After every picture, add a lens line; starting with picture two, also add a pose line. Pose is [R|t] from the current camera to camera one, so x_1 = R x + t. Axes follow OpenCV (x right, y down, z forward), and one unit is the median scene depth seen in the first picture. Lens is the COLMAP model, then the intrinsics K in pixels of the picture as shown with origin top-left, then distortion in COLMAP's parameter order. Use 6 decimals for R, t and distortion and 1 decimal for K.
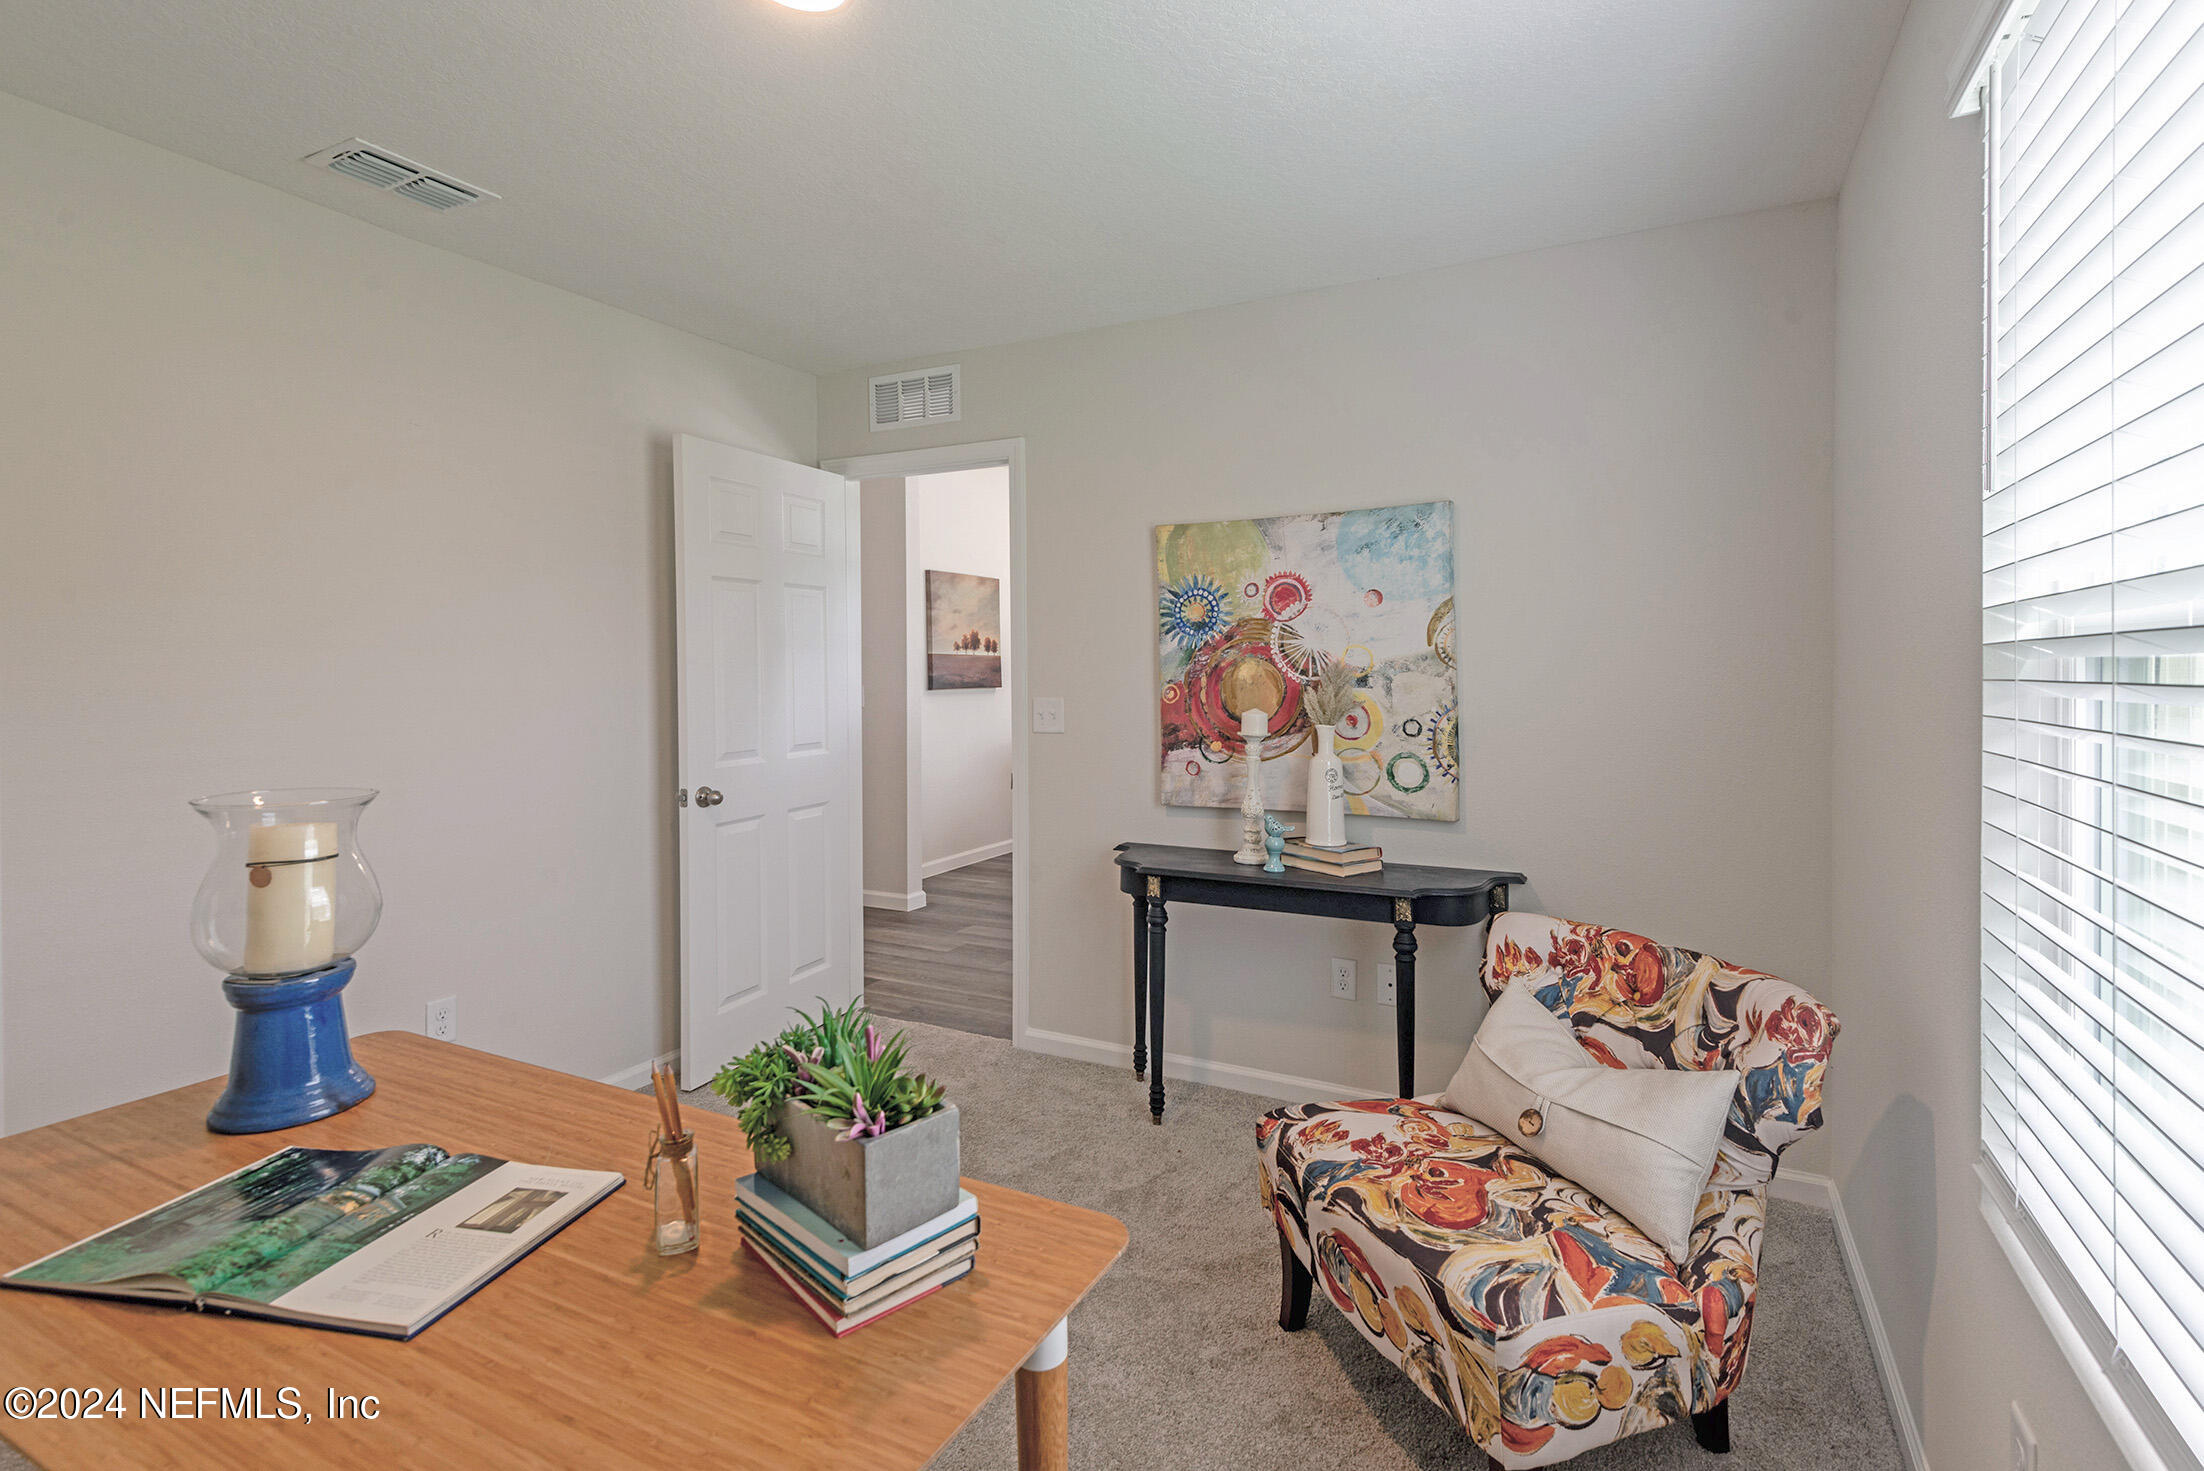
lens RADIAL K [[1011.5, 0, 1111.0], [0, 1011.5, 684.4], [0, 0, 1]] dist [0.033167, -0.019970]
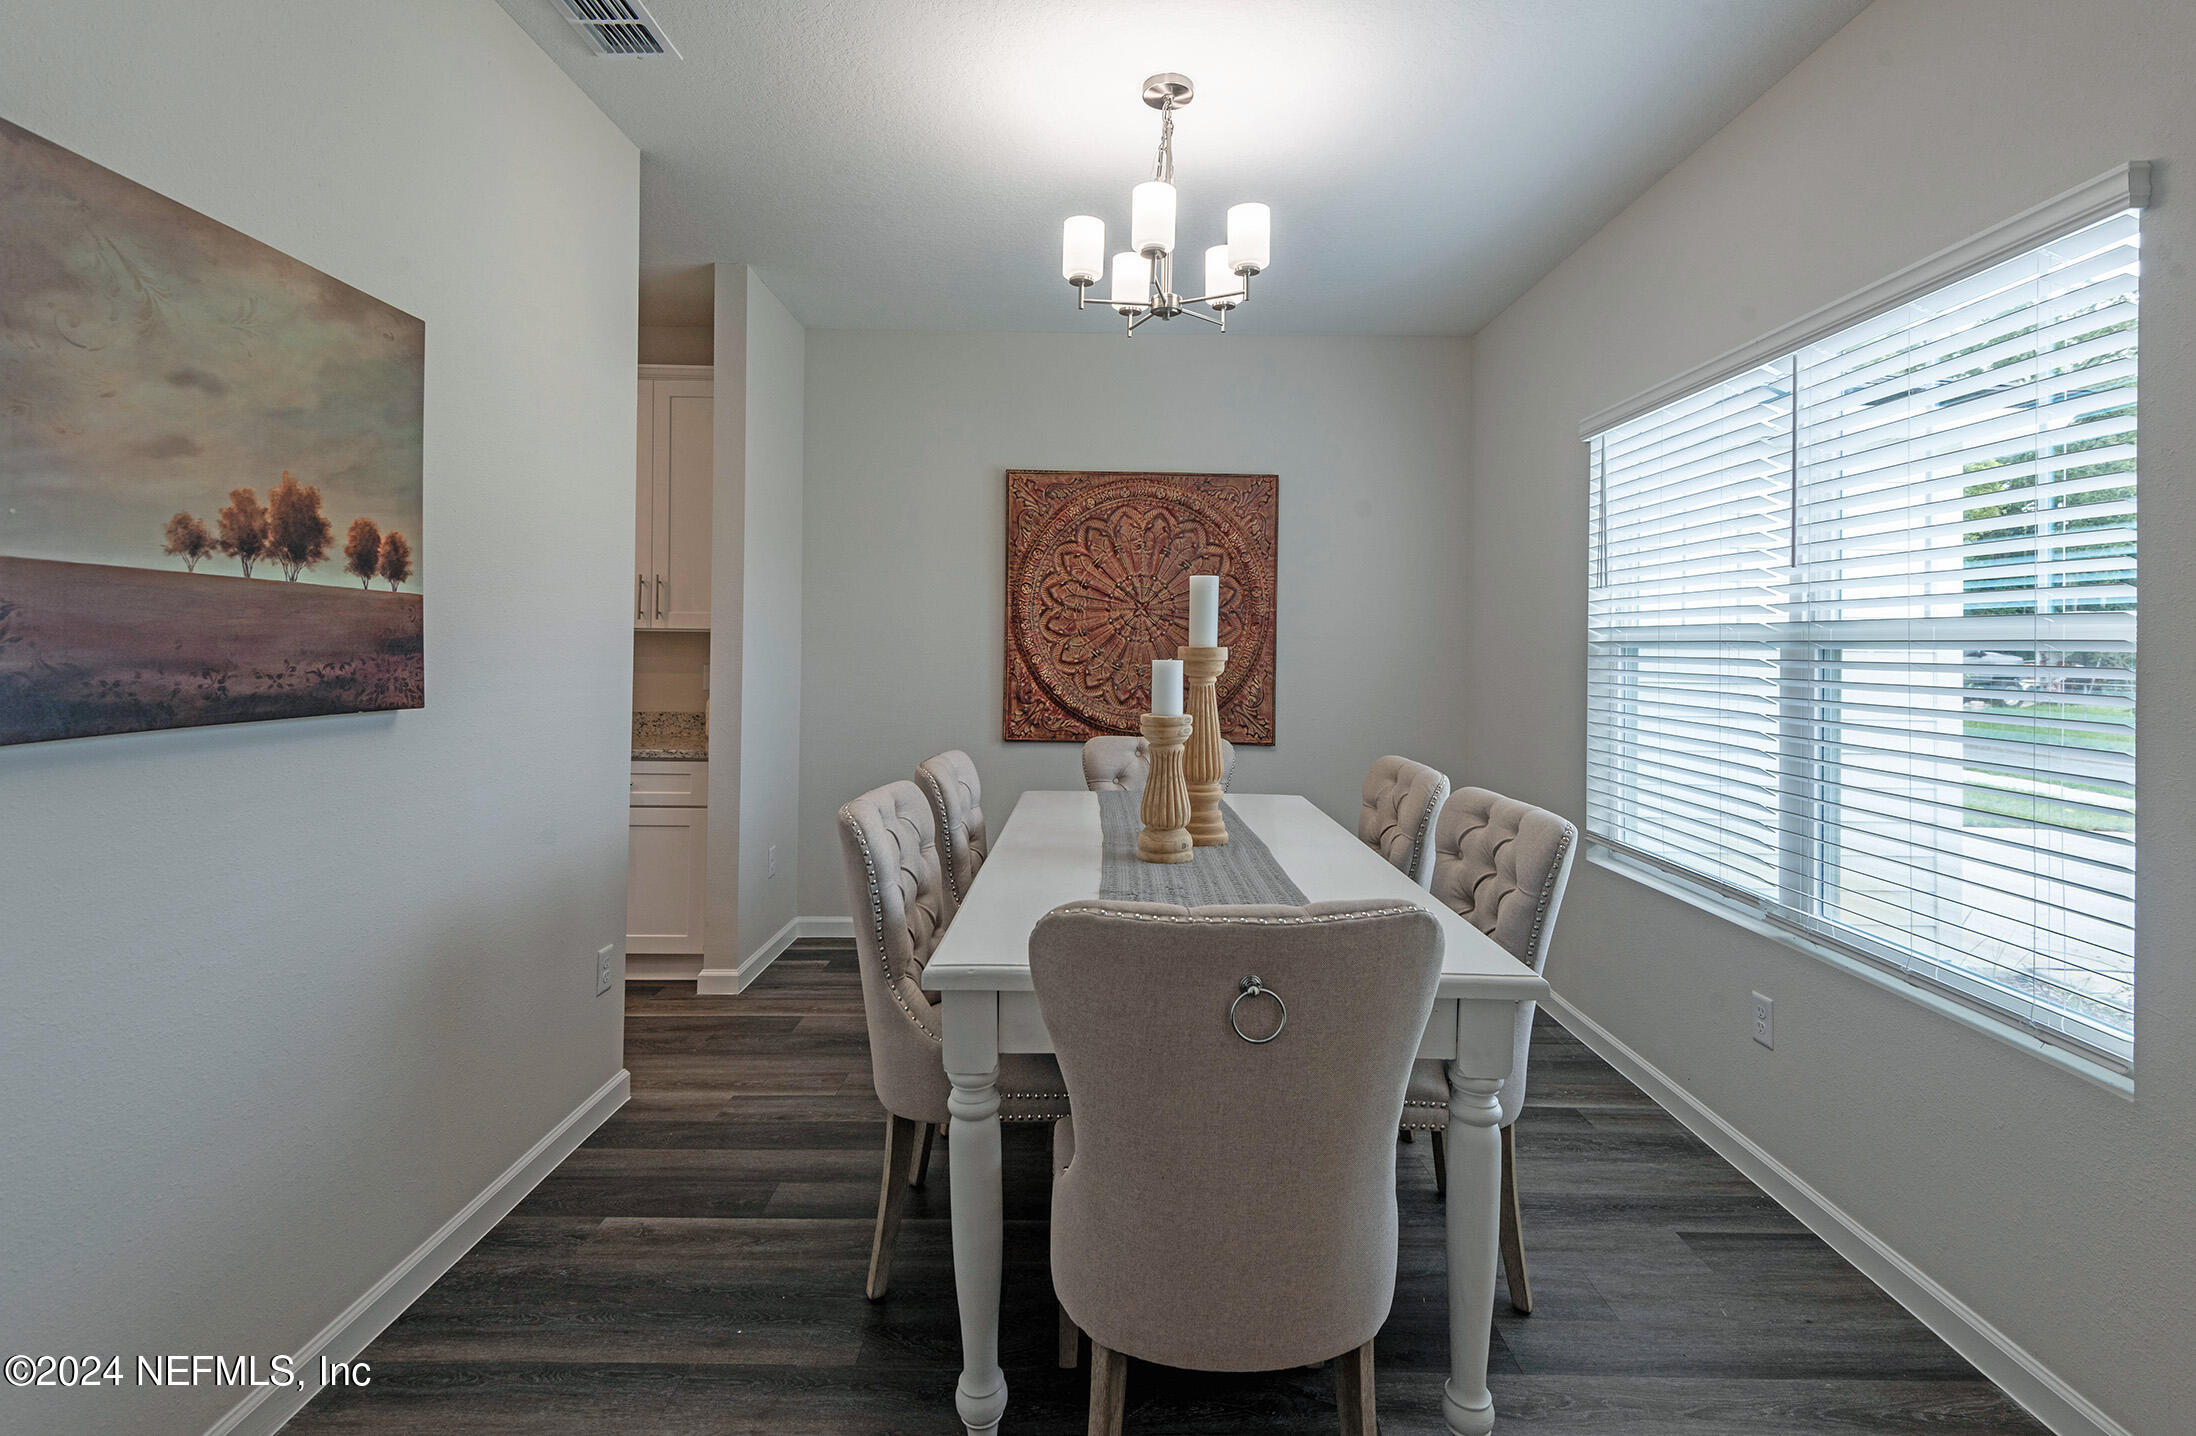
lens RADIAL K [[987.6, 0, 1096.5], [0, 987.6, 637.8], [0, 0, 1]] dist [0.027603, -0.011103]
pose [[0.877326, 0.024014, 0.479293, -0.108575], [-0.012423, 0.999549, -0.027342, -0.015781], [-0.479733, 0.018034, 0.877229, 0.937213]]
